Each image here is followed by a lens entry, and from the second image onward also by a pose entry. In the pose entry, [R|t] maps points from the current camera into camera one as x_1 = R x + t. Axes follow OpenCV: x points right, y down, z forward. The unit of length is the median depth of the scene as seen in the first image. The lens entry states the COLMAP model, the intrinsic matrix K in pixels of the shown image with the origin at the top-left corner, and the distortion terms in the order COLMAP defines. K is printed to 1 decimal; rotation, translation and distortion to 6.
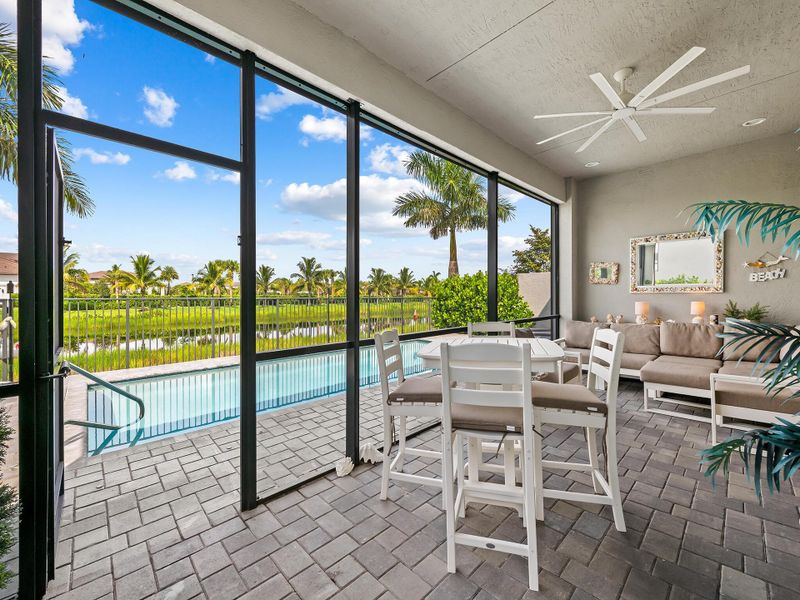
lens RADIAL K [[328.9, 0, 414.5], [0, 328.9, 297.2], [0, 0, 1]] dist [0.001329, -0.001751]
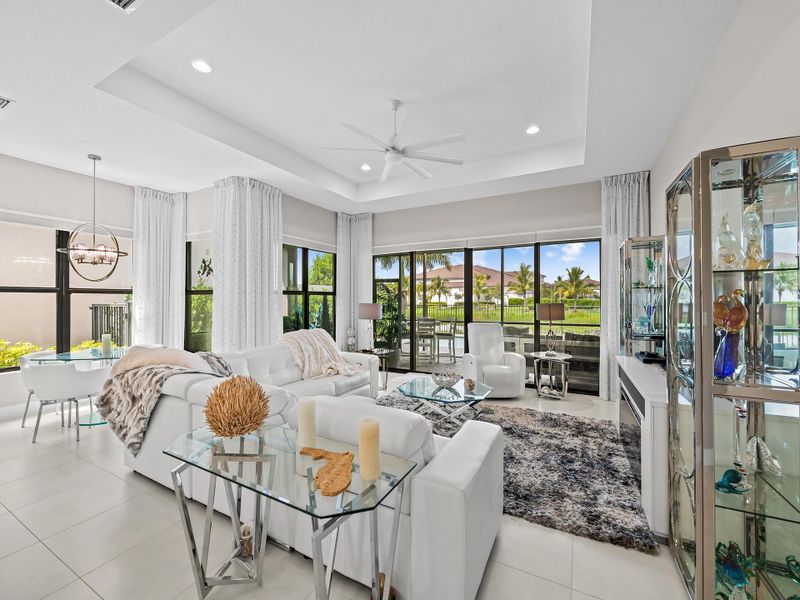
lens RADIAL K [[328.9, 0, 398.0], [0, 328.9, 298.2], [0, 0, 1]] dist [0.001329, -0.001751]
pose [[0.294320, -0.000966, -0.955707, 0.142474], [-0.003846, 0.999990, -0.002195, -0.004390], [0.955699, 0.004322, 0.294313, -0.008786]]
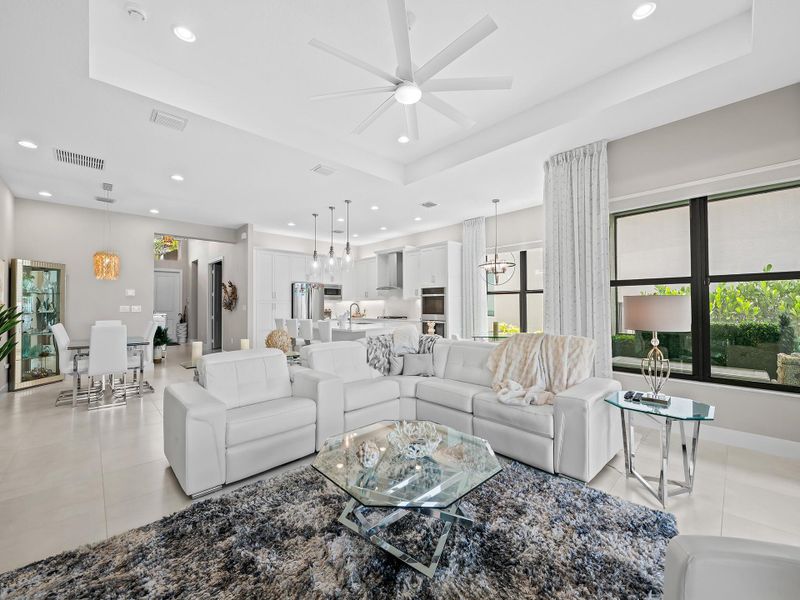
lens RADIAL K [[328.9, 0, 406.4], [0, 328.9, 298.8], [0, 0, 1]] dist [0.001329, -0.001751]
pose [[-0.999752, 0.011471, 0.019090, 0.086768], [0.011332, 0.999909, -0.007380, -0.003404], [-0.019173, -0.007162, -0.999791, 0.048394]]
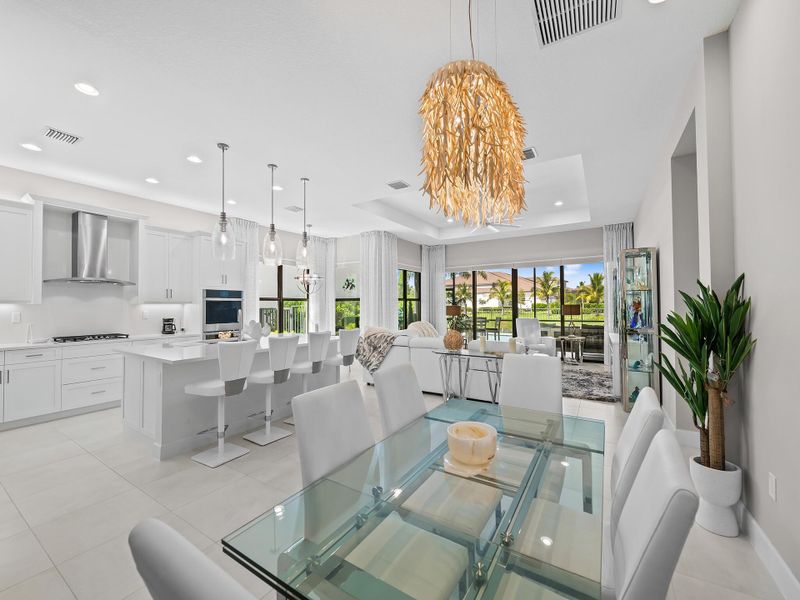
lens RADIAL K [[316.0, 0, 397.9], [0, 316.0, 301.2], [0, 0, 1]] dist [-0.007404, -0.000073]
pose [[0.223180, -0.012036, -0.974703, 0.179457], [0.003694, 0.999927, -0.011502, -0.003707], [0.974770, -0.001034, 0.223209, -0.041112]]
